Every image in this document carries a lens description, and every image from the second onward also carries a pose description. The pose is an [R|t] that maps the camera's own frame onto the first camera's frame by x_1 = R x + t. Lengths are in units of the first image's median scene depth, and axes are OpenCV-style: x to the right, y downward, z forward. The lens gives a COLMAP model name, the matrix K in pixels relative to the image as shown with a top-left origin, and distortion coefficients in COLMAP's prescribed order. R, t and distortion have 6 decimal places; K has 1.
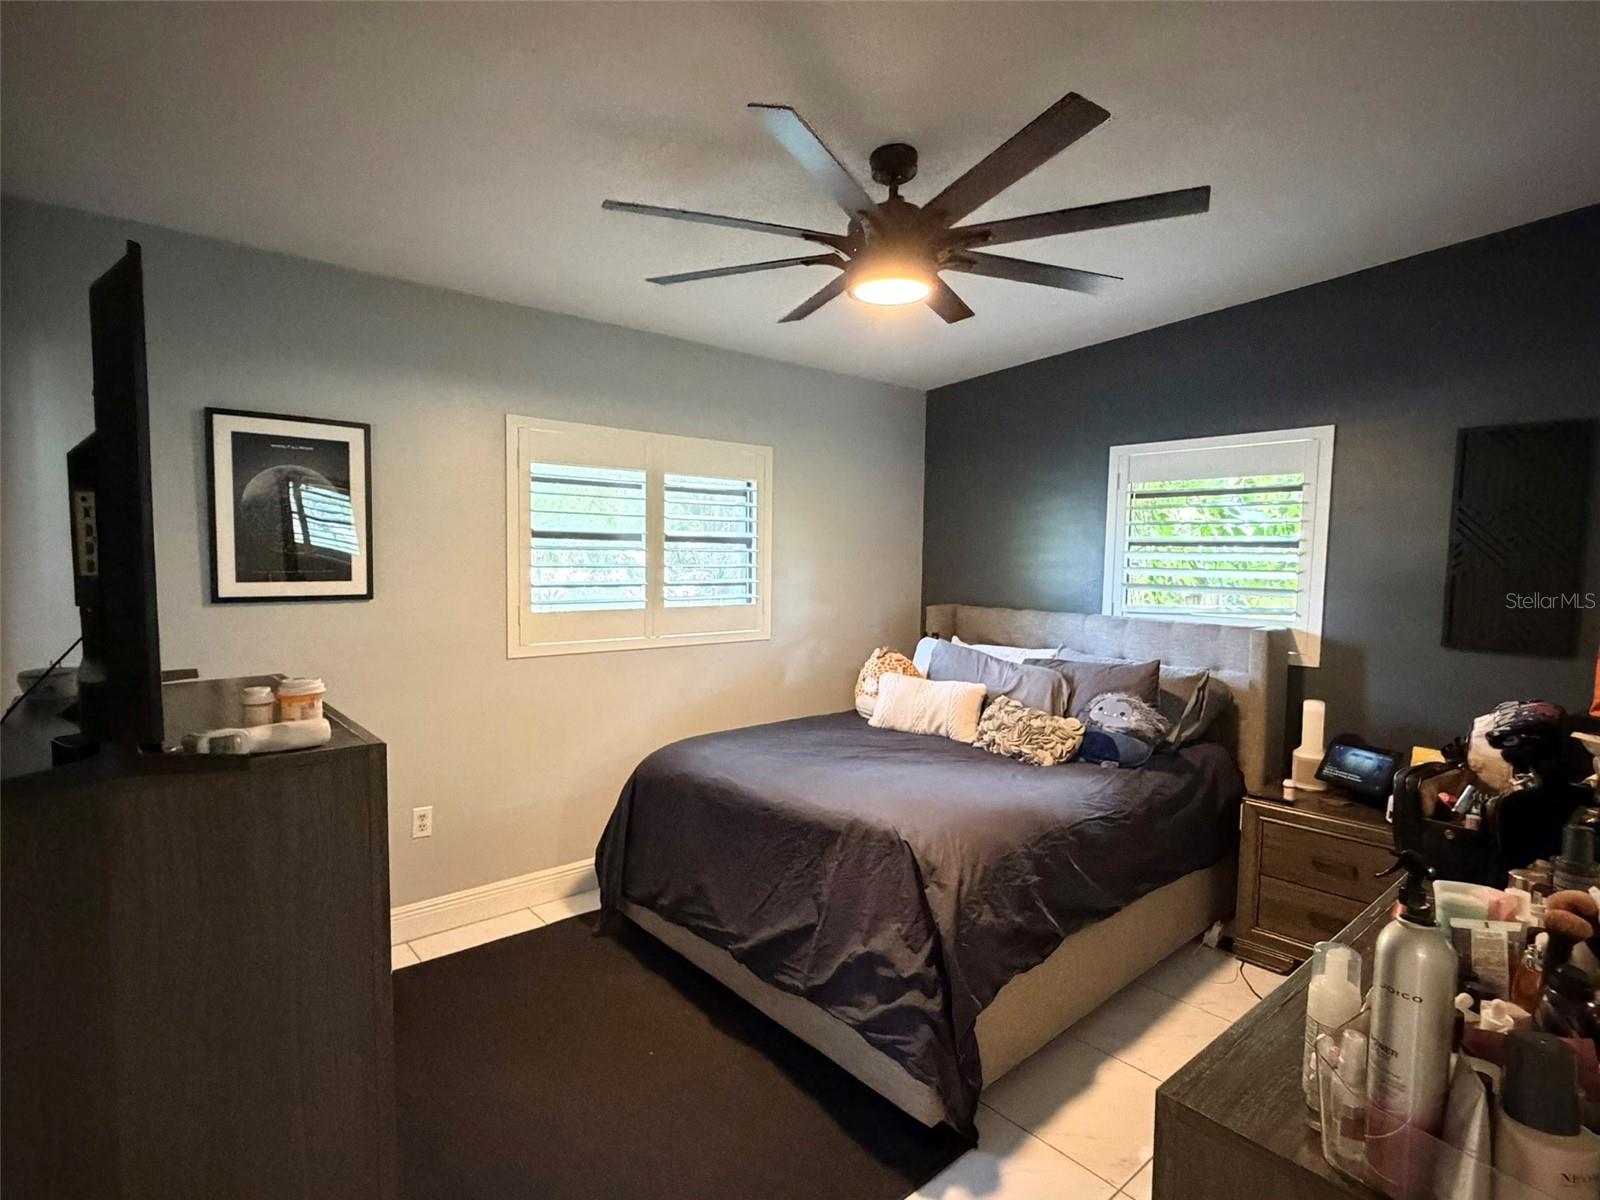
lens RADIAL K [[818.5, 0, 799.6], [0, 818.5, 607.1], [0, 0, 1]] dist [0.017076, 0.000247]
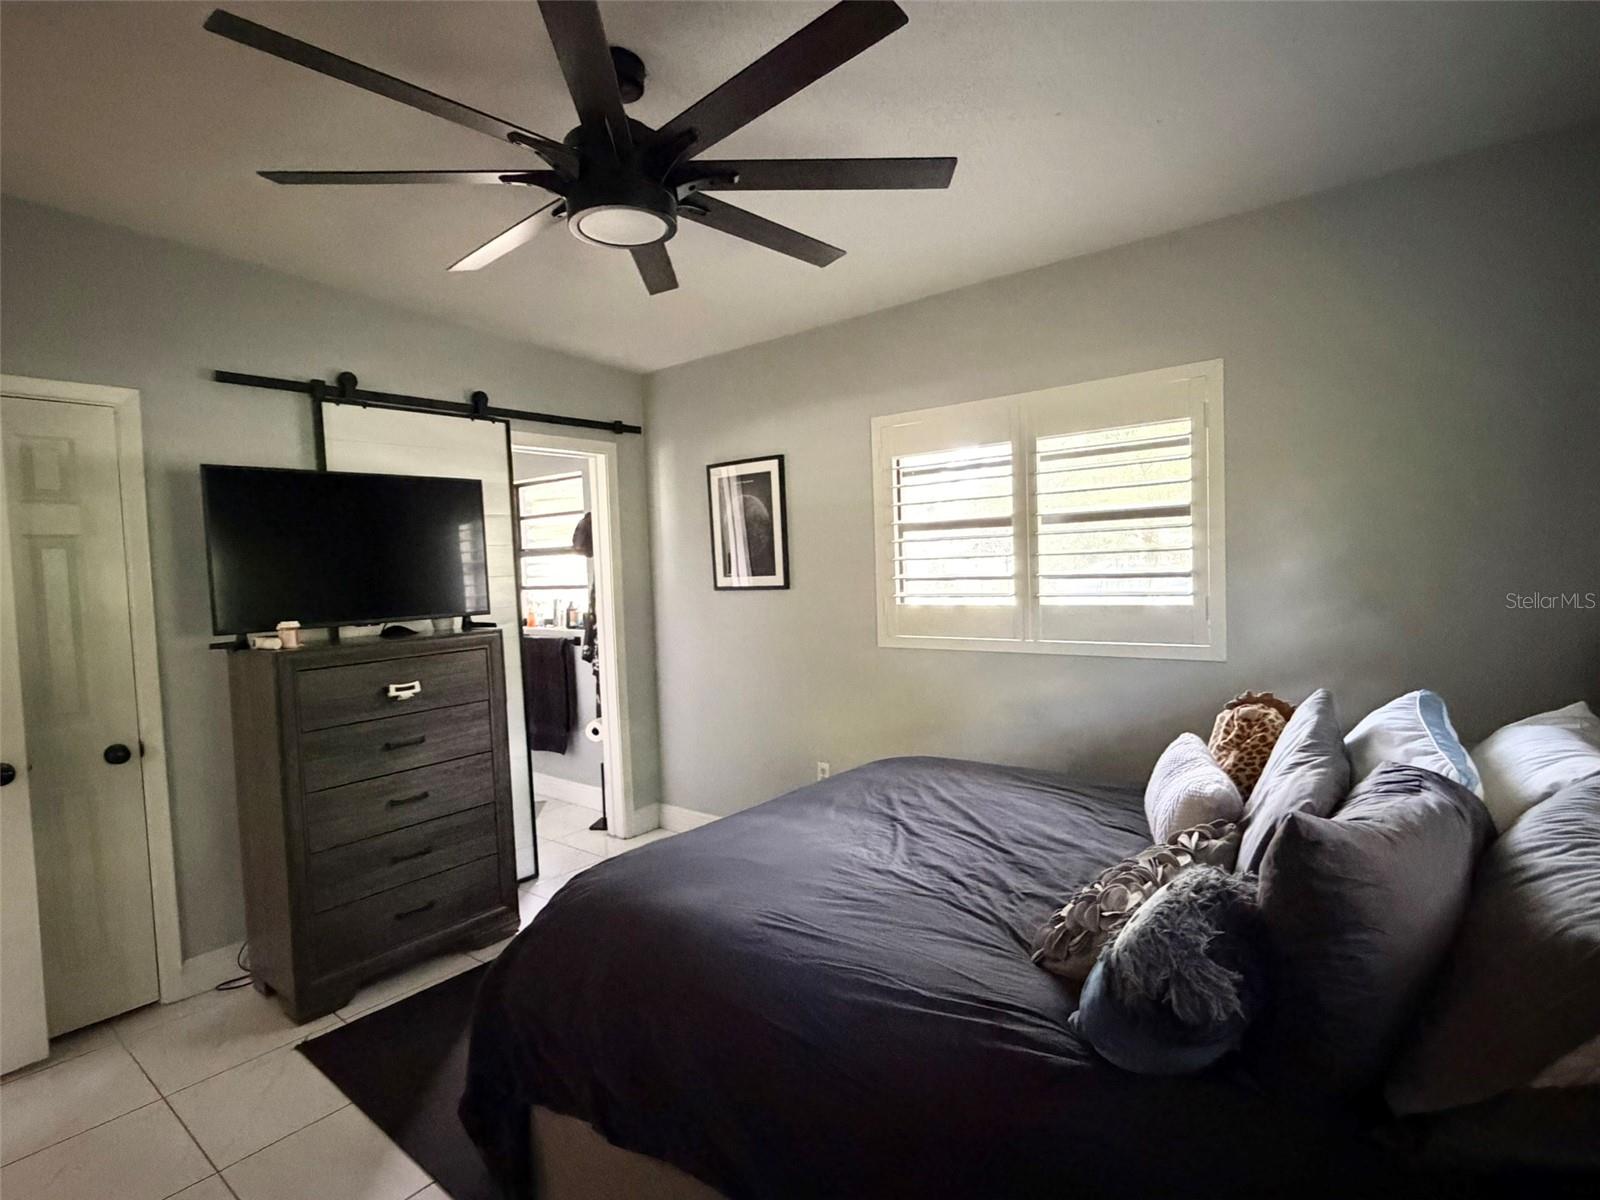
lens RADIAL K [[818.5, 0, 799.9], [0, 818.5, 597.5], [0, 0, 1]] dist [0.017076, 0.000247]
pose [[0.180018, 0.029354, -0.983225, 0.601425], [-0.016816, 0.999500, 0.026762, -0.025686], [0.983520, 0.011716, 0.180422, 0.638504]]
